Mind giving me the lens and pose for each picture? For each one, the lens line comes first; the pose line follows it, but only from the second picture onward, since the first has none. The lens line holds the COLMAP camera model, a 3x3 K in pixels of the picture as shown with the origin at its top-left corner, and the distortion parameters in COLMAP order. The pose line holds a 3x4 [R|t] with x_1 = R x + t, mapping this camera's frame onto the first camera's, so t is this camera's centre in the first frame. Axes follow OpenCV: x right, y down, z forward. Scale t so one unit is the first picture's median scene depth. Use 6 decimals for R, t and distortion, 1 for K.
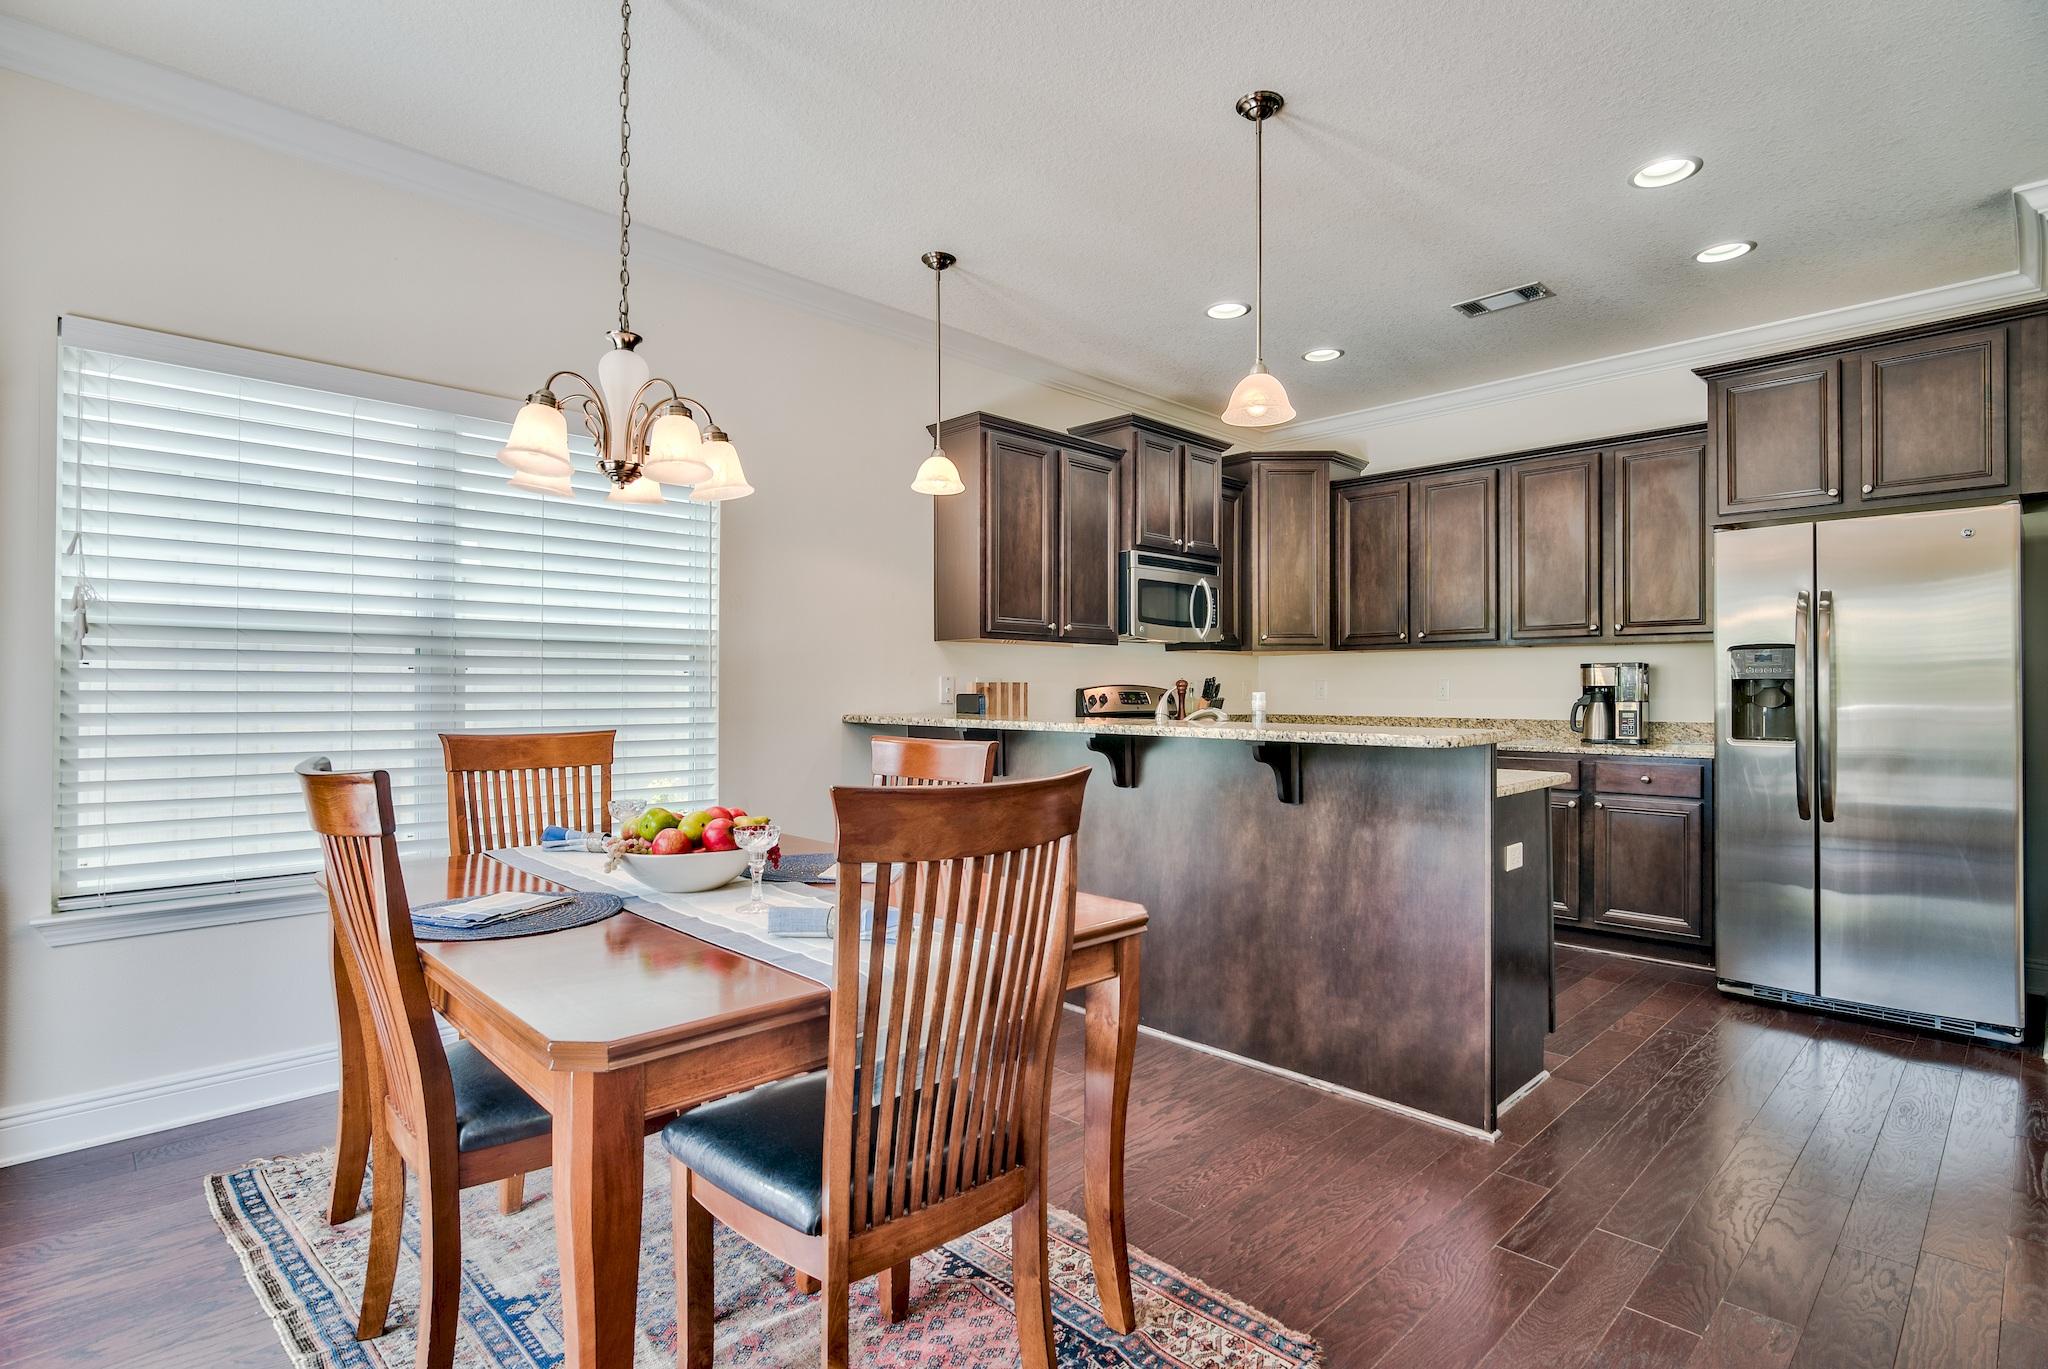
lens RADIAL K [[1030.3, 0, 1039.0], [0, 1030.3, 685.8], [0, 0, 1]] dist [-0.010306, 0.006352]
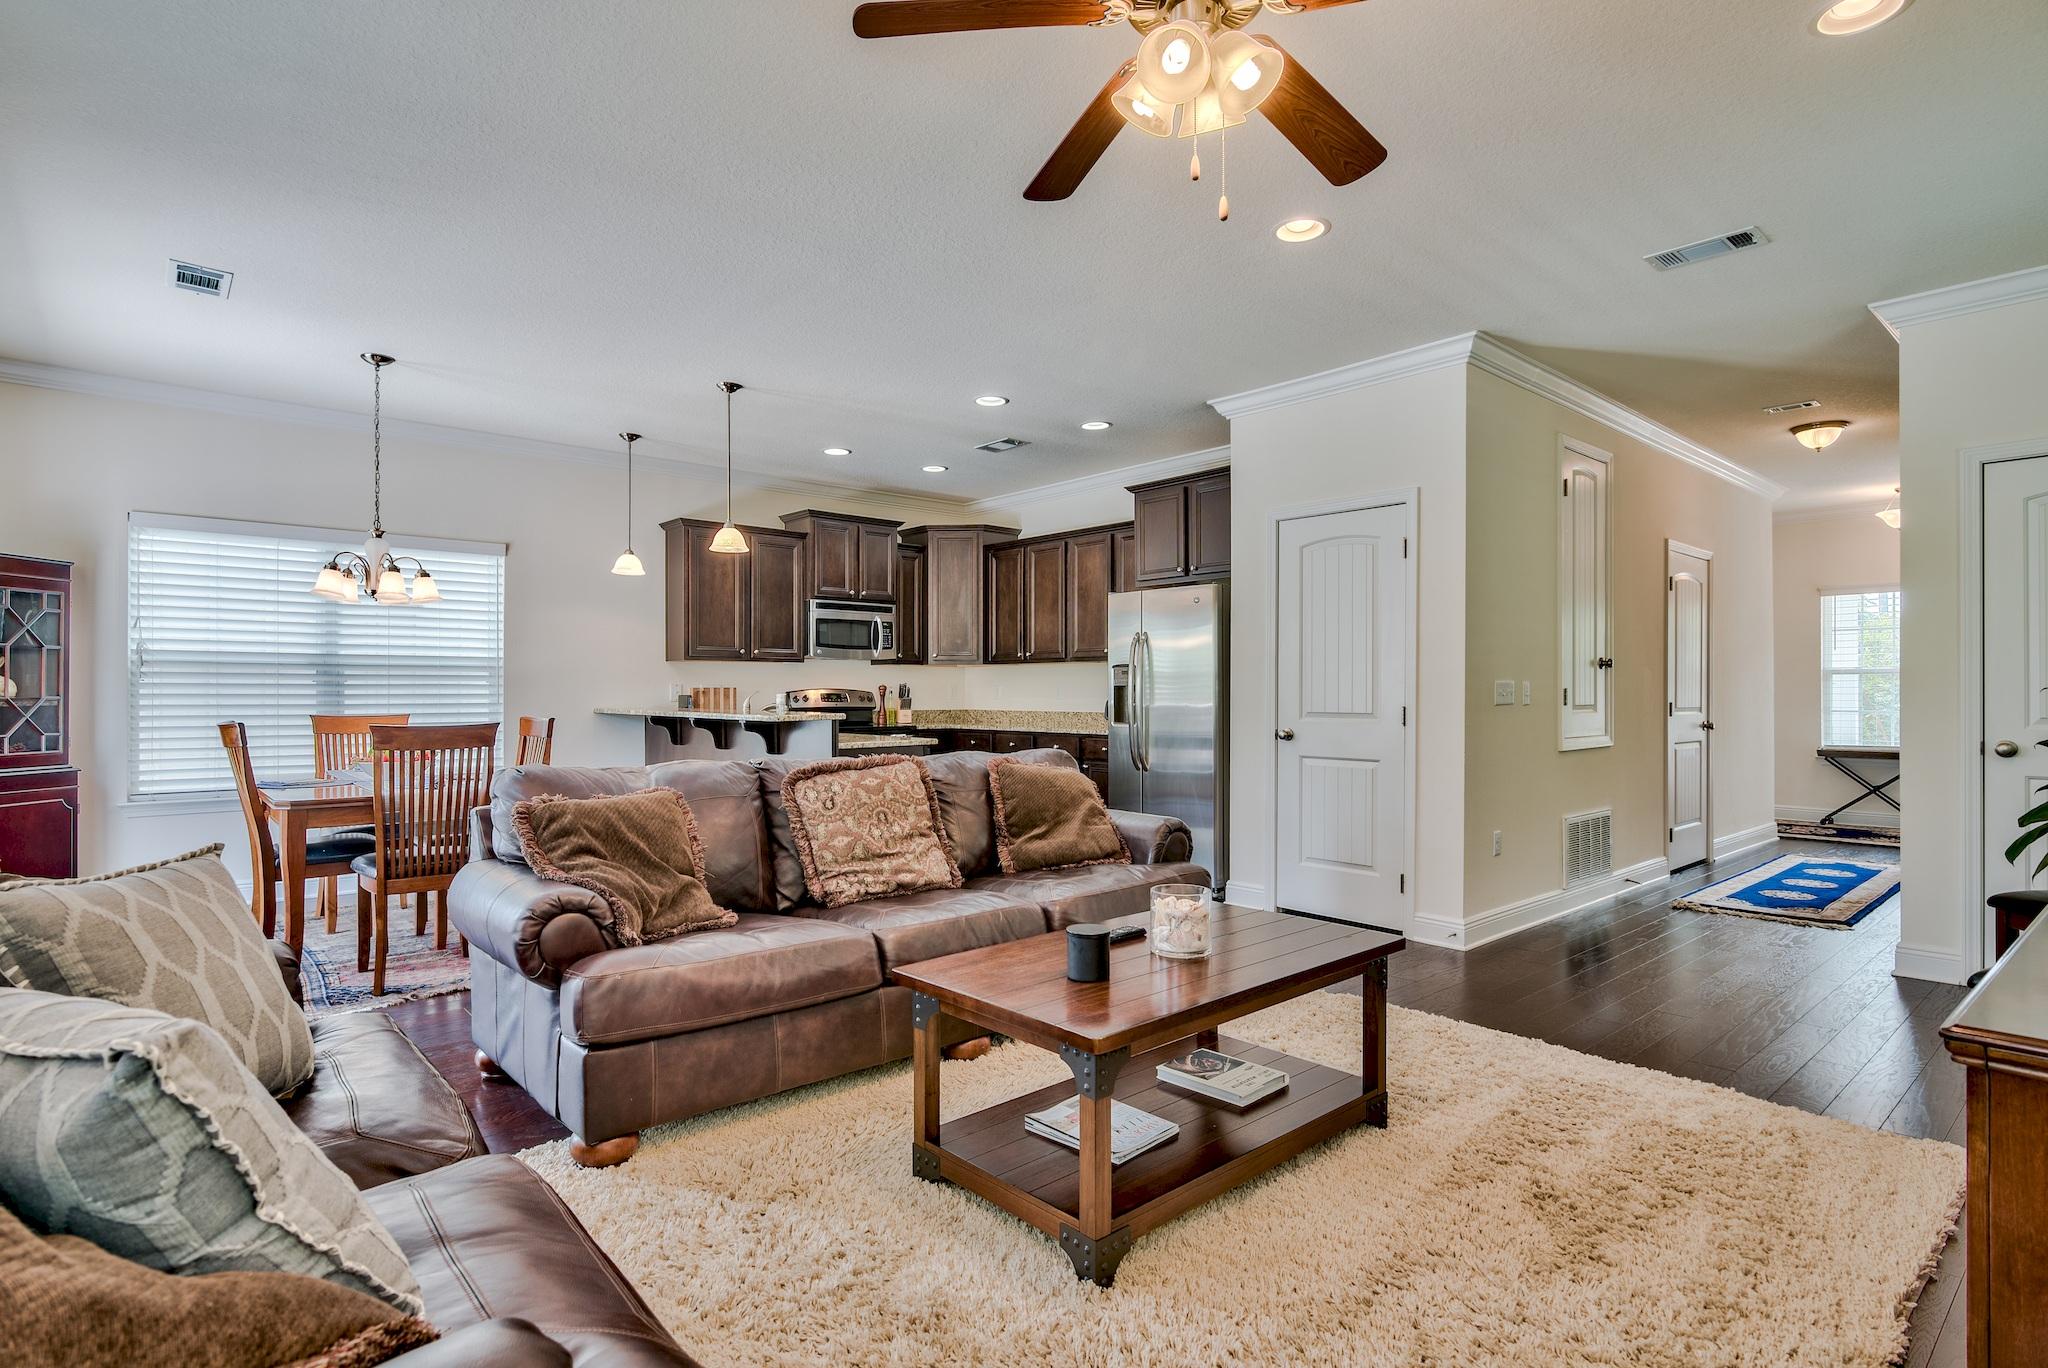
lens RADIAL K [[1030.3, 0, 1030.5], [0, 1030.3, 693.8], [0, 0, 1]] dist [-0.010306, 0.006352]
pose [[0.997842, 0.002092, -0.065635, 0.560388], [-0.001373, 0.999939, 0.010989, -0.011507], [0.065654, -0.010875, 0.997783, -0.532799]]
